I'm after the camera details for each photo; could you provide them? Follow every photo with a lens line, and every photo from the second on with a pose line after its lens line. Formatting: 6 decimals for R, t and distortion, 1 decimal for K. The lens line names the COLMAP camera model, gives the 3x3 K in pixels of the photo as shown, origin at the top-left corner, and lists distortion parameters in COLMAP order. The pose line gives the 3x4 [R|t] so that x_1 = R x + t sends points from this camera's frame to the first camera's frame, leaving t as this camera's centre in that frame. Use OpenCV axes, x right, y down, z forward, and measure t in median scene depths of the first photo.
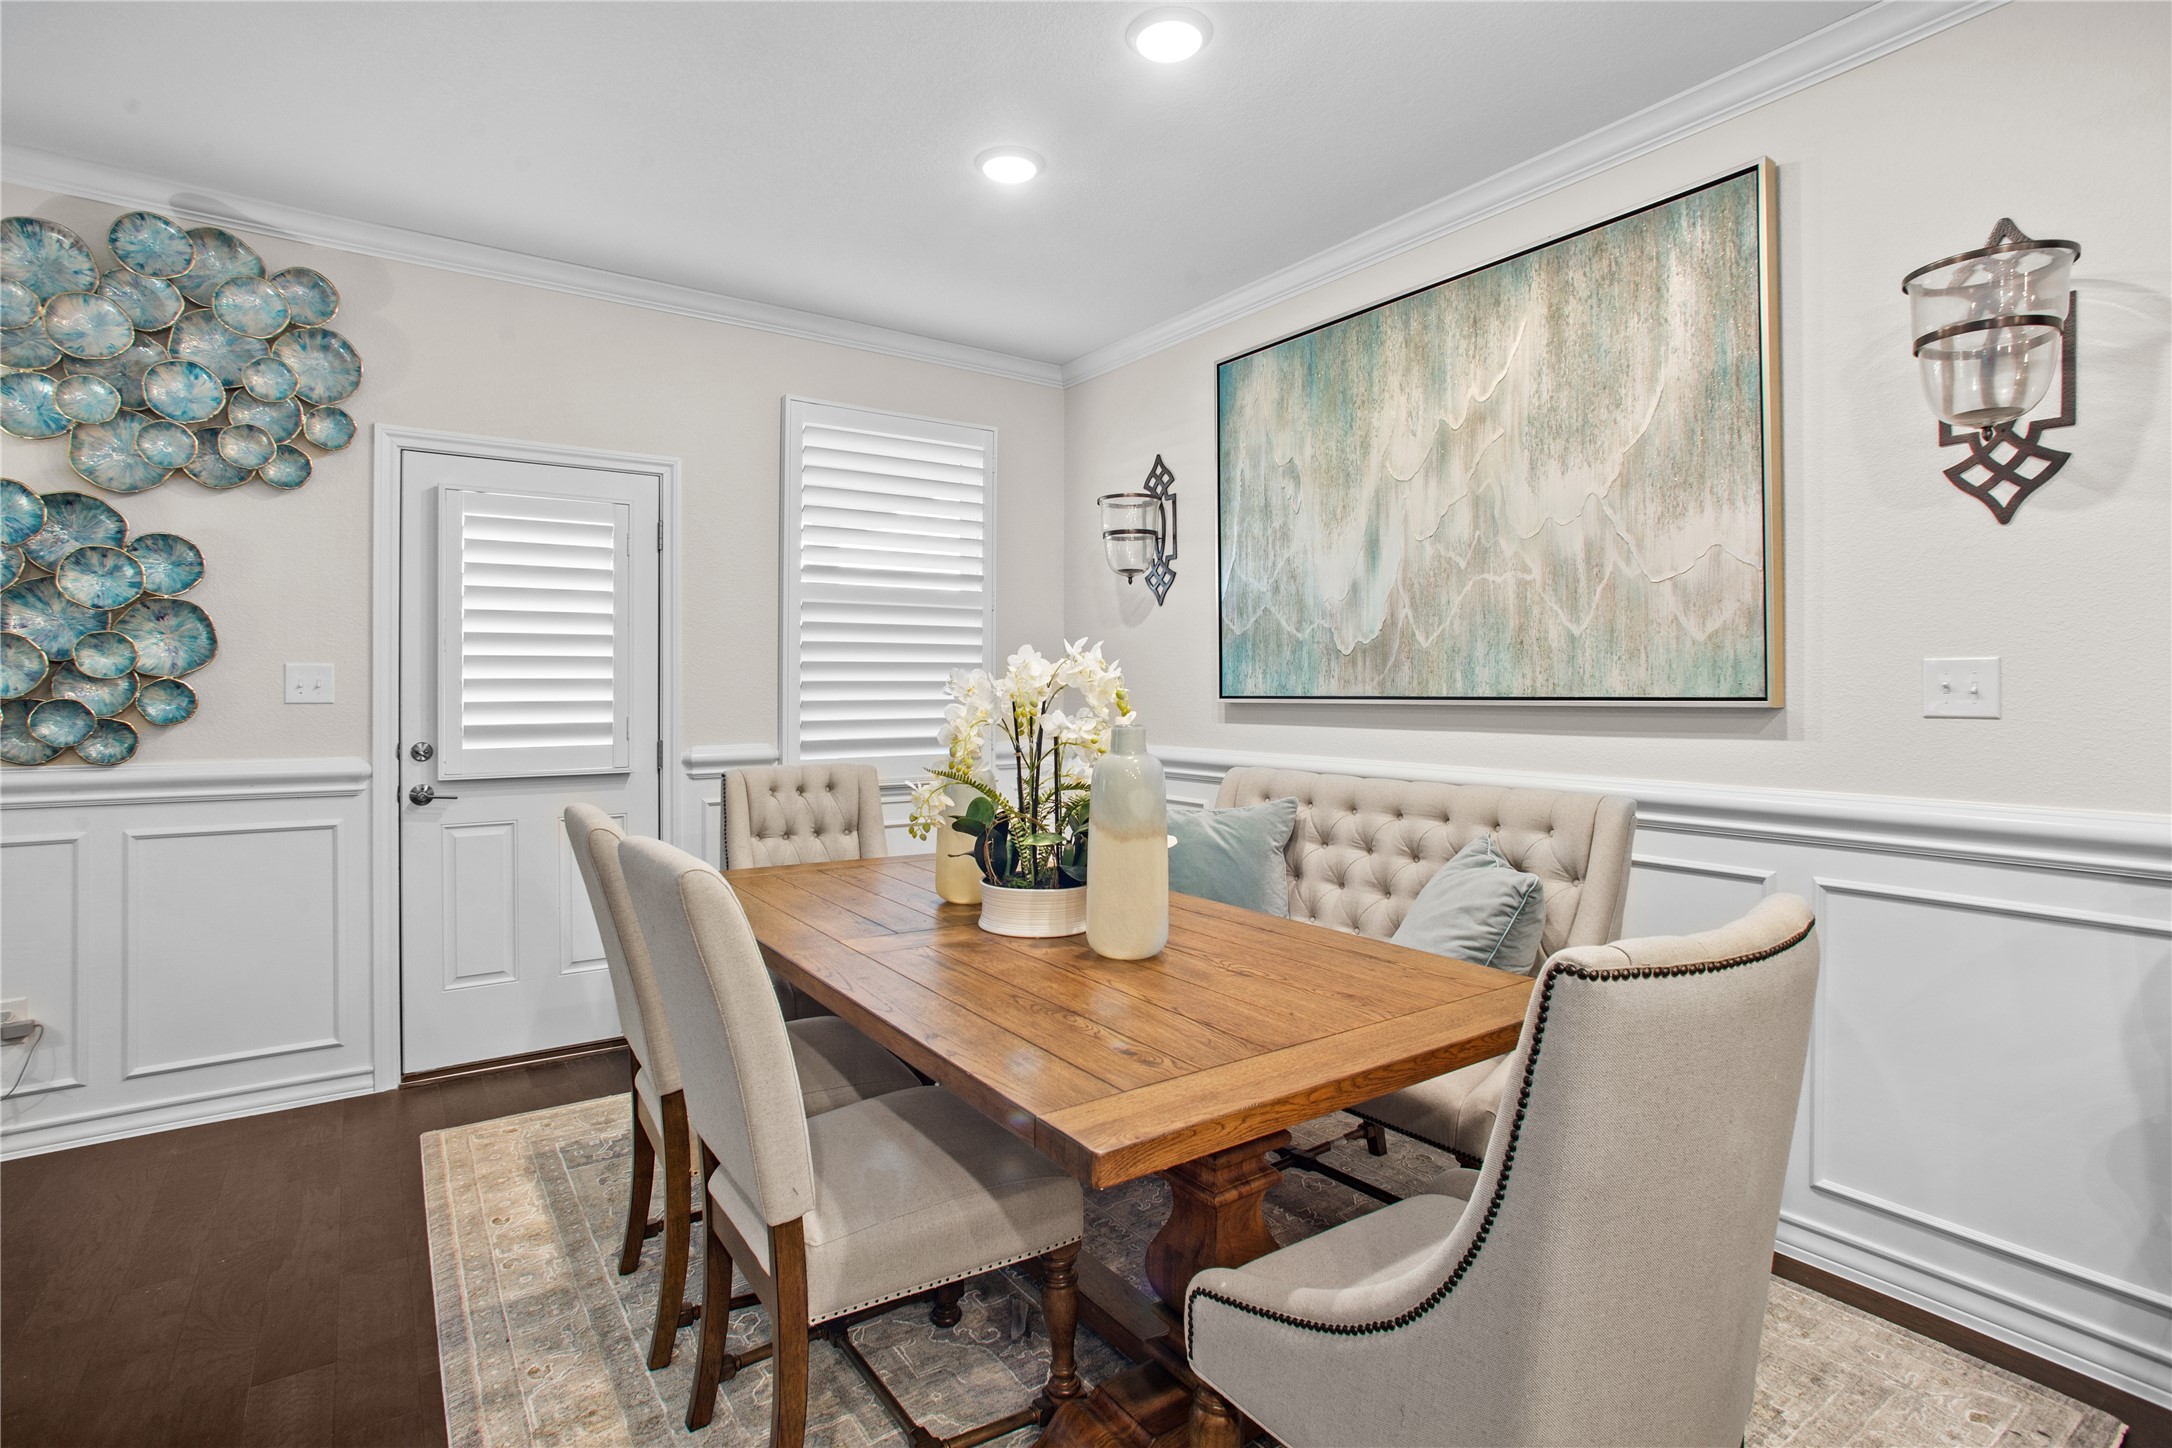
lens RADIAL K [[1071.0, 0, 1080.3], [0, 1071.0, 689.9], [0, 0, 1]] dist [-0.046722, 0.032792]
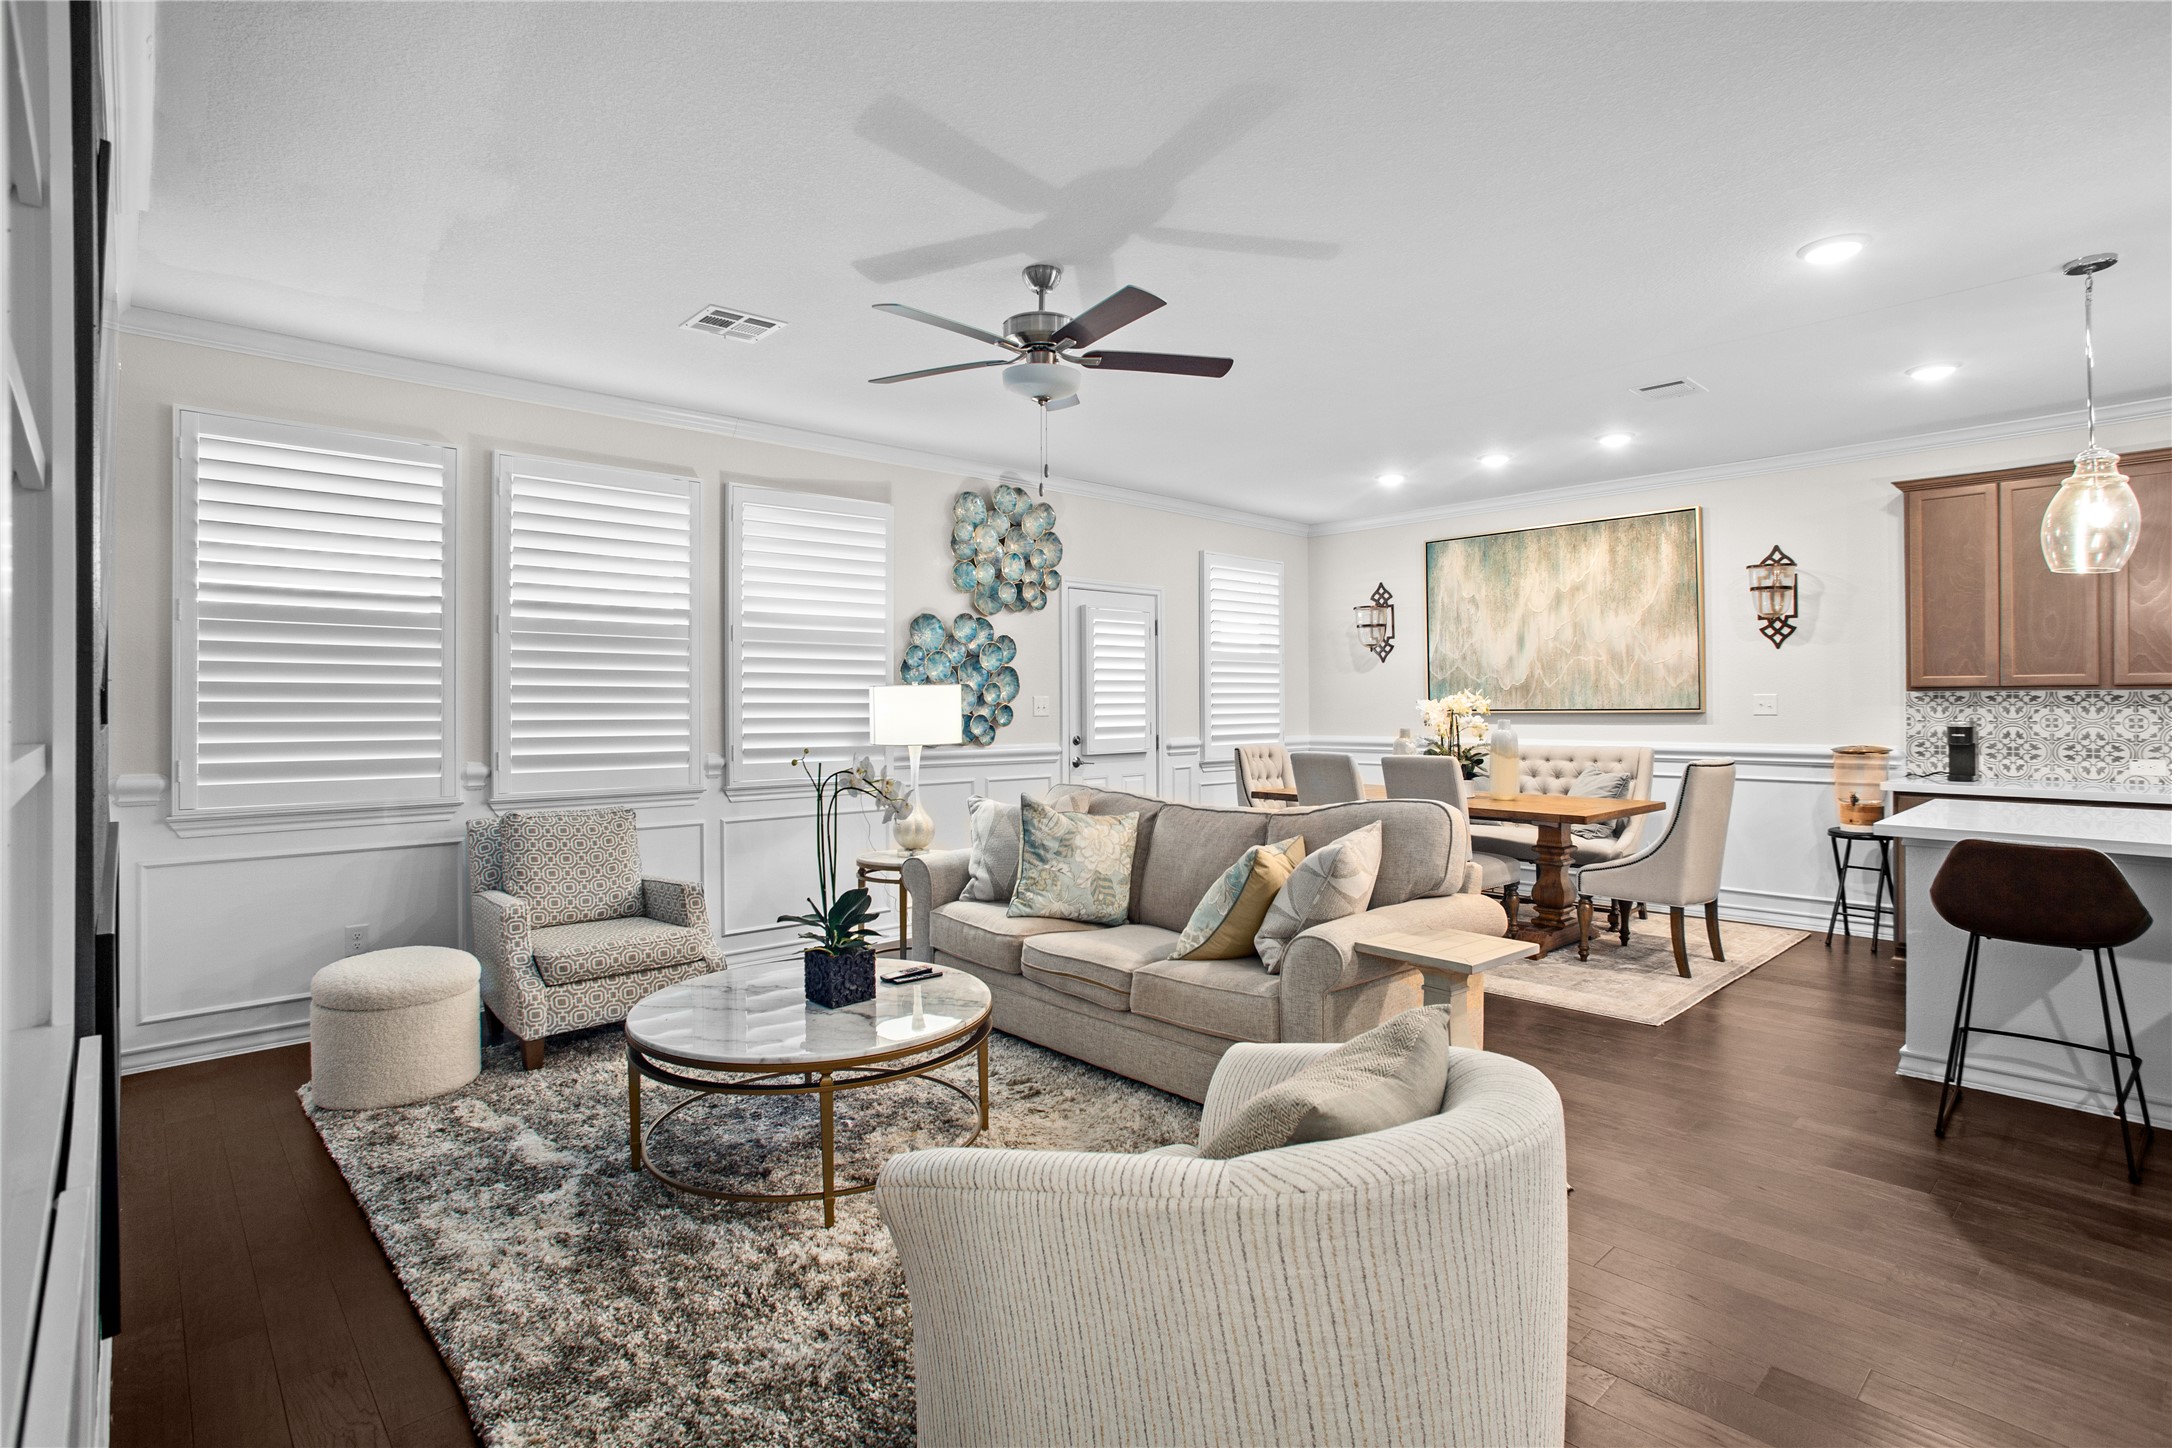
lens RADIAL K [[1127.4, 0, 1111.5], [0, 1127.4, 697.3], [0, 0, 1]] dist [-0.001832, -0.000173]
pose [[0.984942, -0.003972, 0.172837, -1.038591], [0.005590, 0.999945, -0.008876, -0.003583], [-0.172792, 0.009709, 0.984910, -1.229325]]
